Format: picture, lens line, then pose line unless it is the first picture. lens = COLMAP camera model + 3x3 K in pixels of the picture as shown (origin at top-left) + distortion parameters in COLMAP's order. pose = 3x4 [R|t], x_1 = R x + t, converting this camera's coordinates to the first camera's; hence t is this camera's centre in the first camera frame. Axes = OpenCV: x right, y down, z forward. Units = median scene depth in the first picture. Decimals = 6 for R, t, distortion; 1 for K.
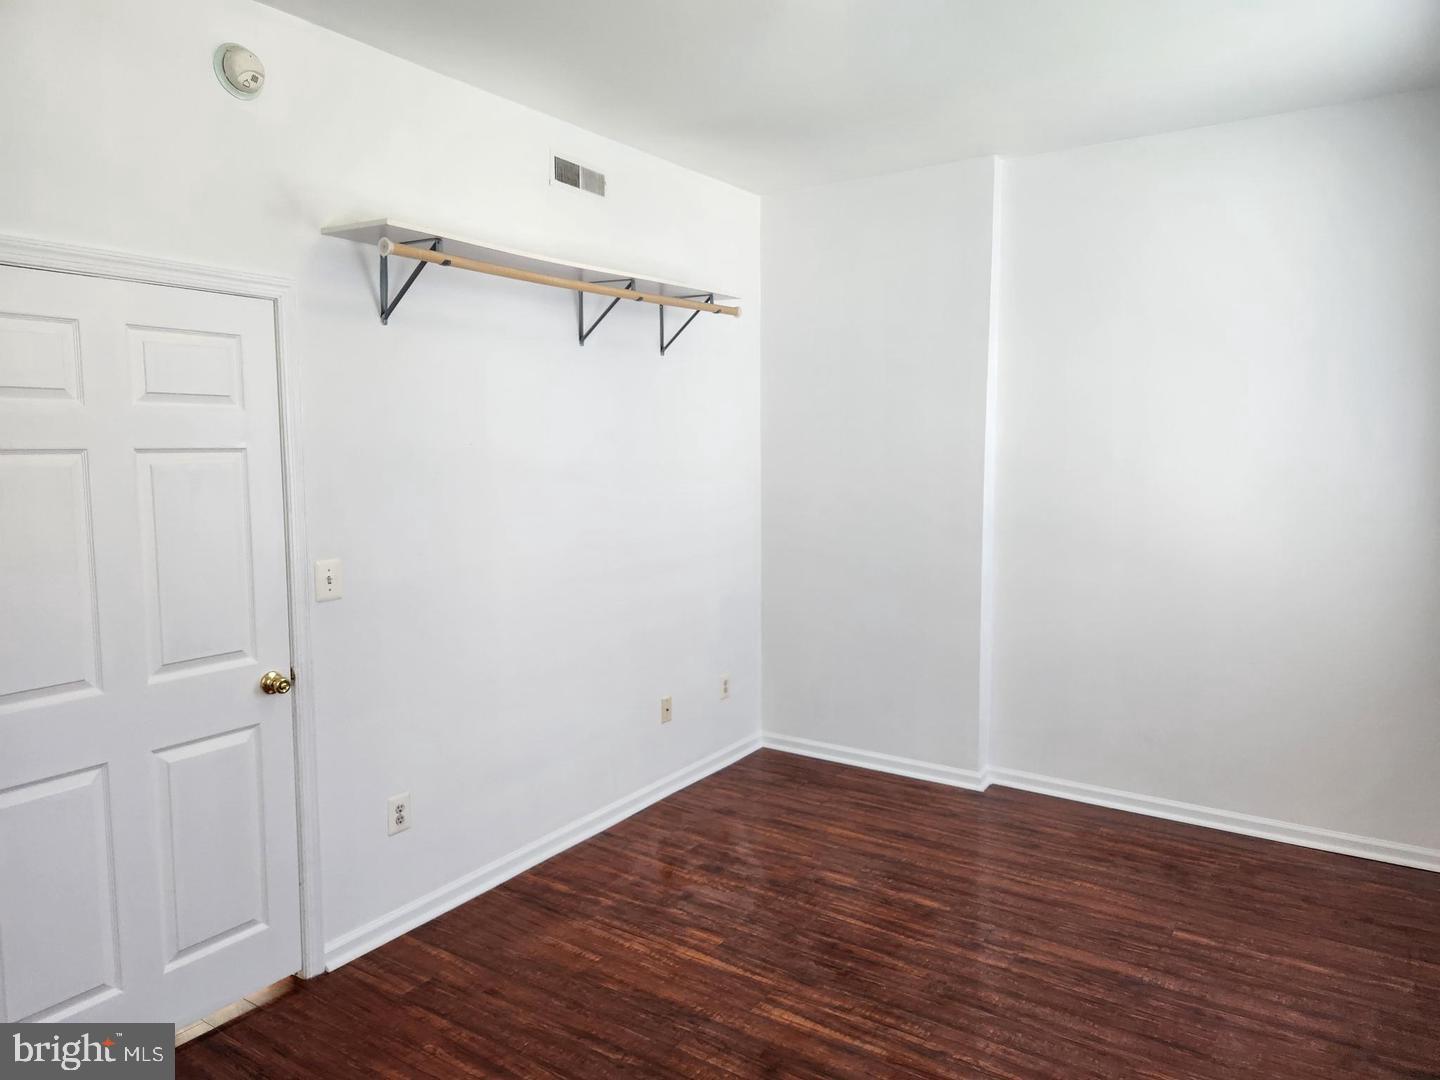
lens RADIAL K [[962.1, 0, 723.7], [0, 962.1, 529.3], [0, 0, 1]] dist [0.059067, -0.050738]
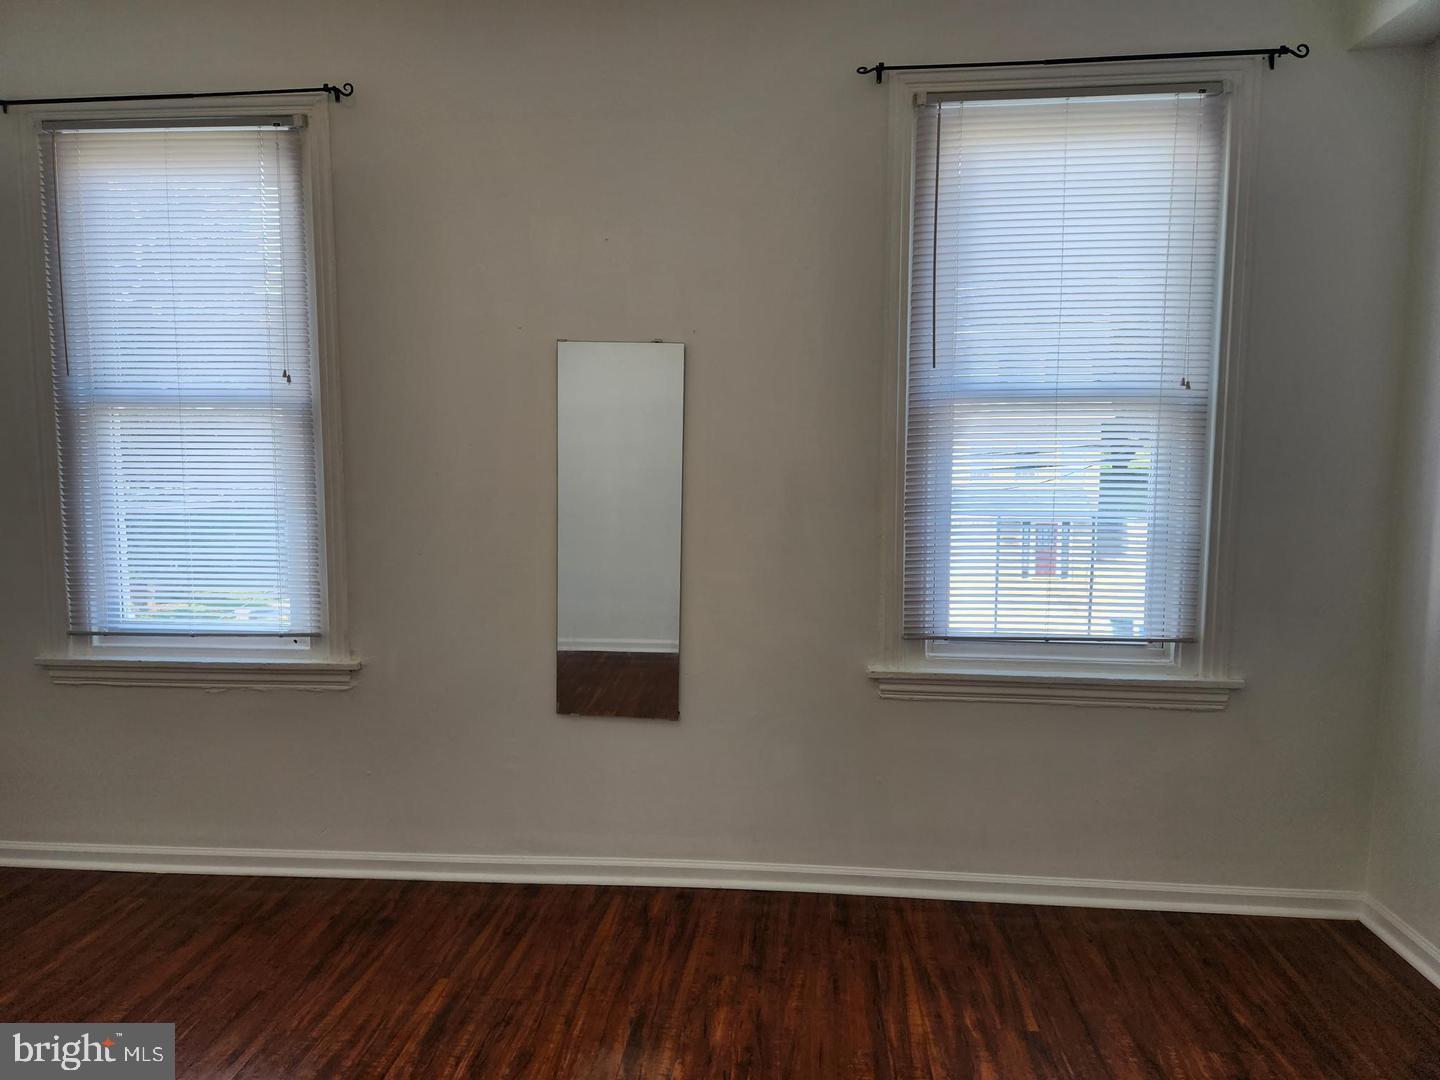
lens RADIAL K [[962.1, 0, 723.7], [0, 962.1, 529.3], [0, 0, 1]] dist [0.059067, -0.050738]
pose [[-0.475940, -0.077108, 0.876091, -0.499947], [0.078127, 0.988504, 0.129445, -0.021901], [-0.876001, 0.130054, -0.464444, 0.856166]]
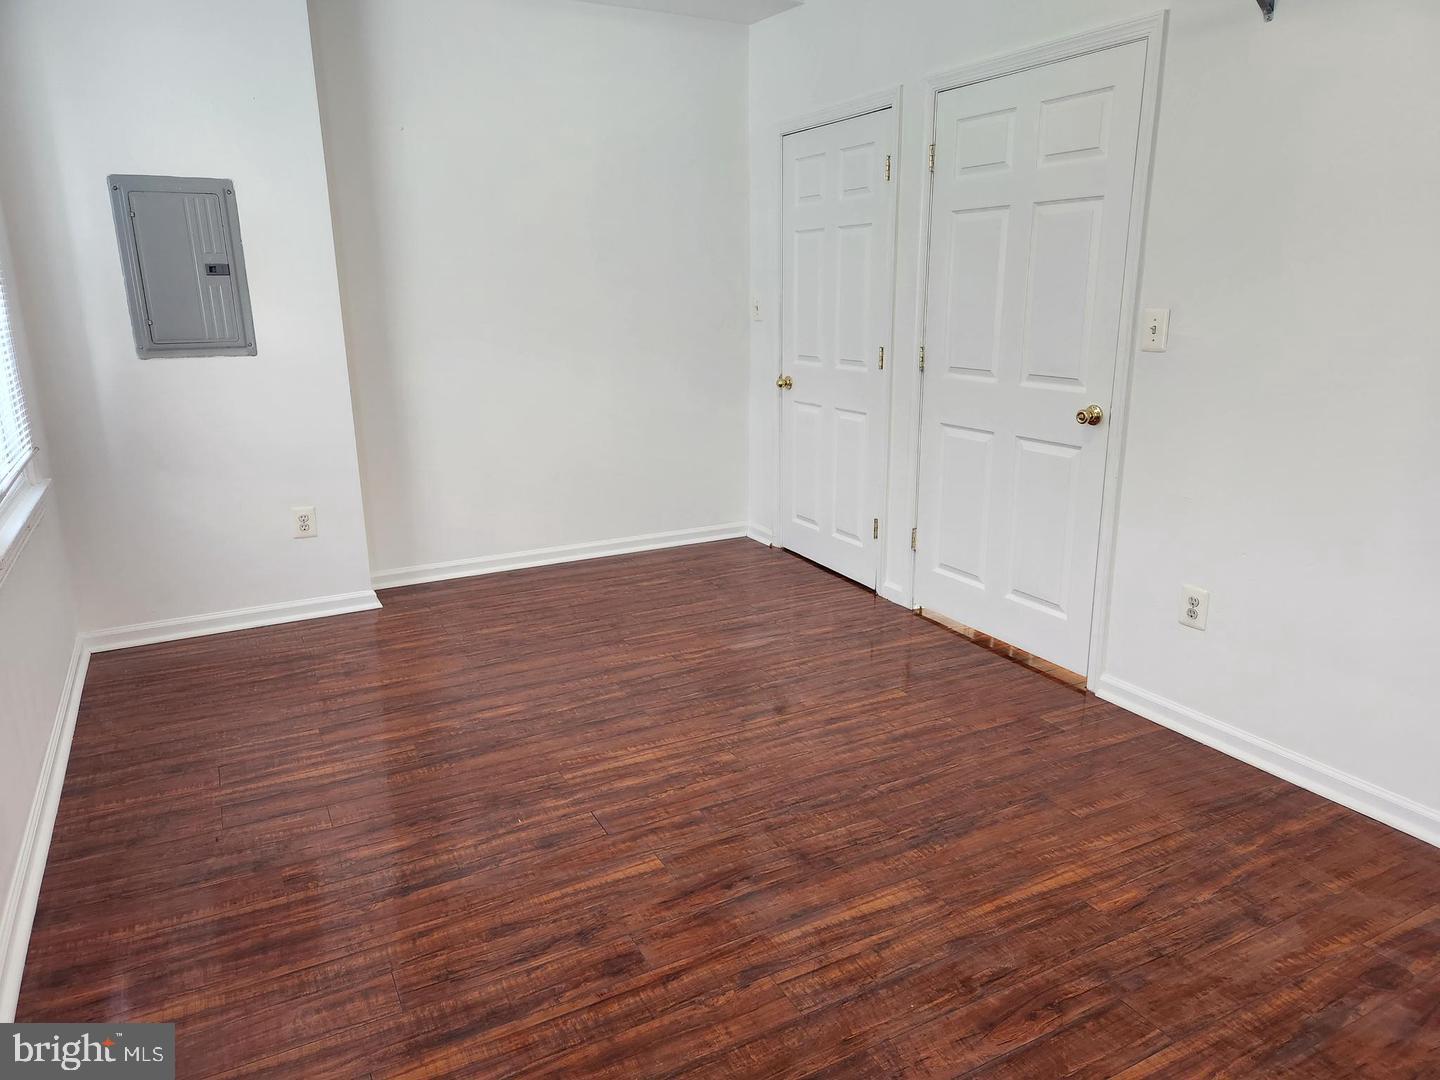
lens RADIAL K [[962.1, 0, 723.7], [0, 962.1, 529.3], [0, 0, 1]] dist [0.059067, -0.050738]
pose [[-0.464600, 0.223709, -0.856797, 0.688011], [-0.071300, 0.954971, 0.288005, -0.007744], [0.882646, 0.194897, -0.427729, 1.075641]]
